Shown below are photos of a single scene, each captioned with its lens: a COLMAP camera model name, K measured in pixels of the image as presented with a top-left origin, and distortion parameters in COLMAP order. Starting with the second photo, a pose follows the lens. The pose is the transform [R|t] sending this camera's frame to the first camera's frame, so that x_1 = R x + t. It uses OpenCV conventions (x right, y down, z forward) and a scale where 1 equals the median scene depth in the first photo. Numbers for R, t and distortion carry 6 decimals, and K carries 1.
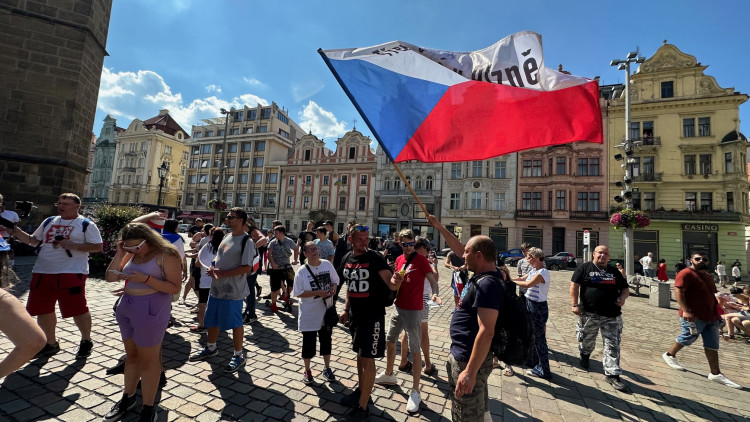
lens RADIAL K [[304.4, 0, 375.1], [0, 304.4, 207.5], [0, 0, 1]] dist [0.001628, 0.001486]
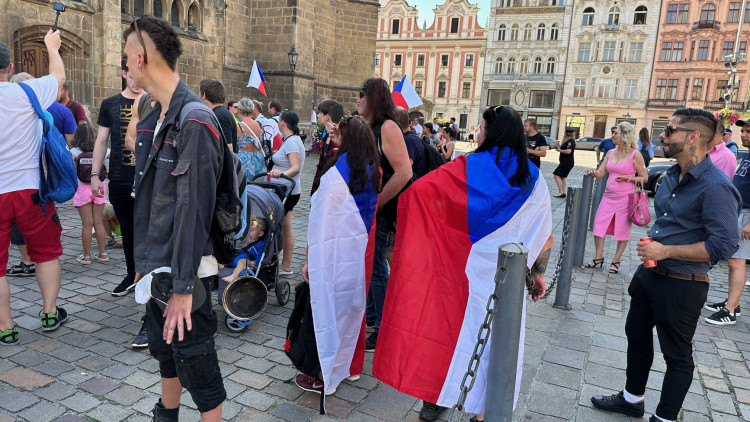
lens RADIAL K [[532.9, 0, 387.7], [0, 532.9, 218.4], [0, 0, 1]] dist [0.027838, -0.025910]
pose [[0.999340, 0.002629, -0.036225, -0.197756], [0.007024, 0.964557, 0.263781, -0.058547], [0.035634, -0.263861, 0.963902, -0.515312]]
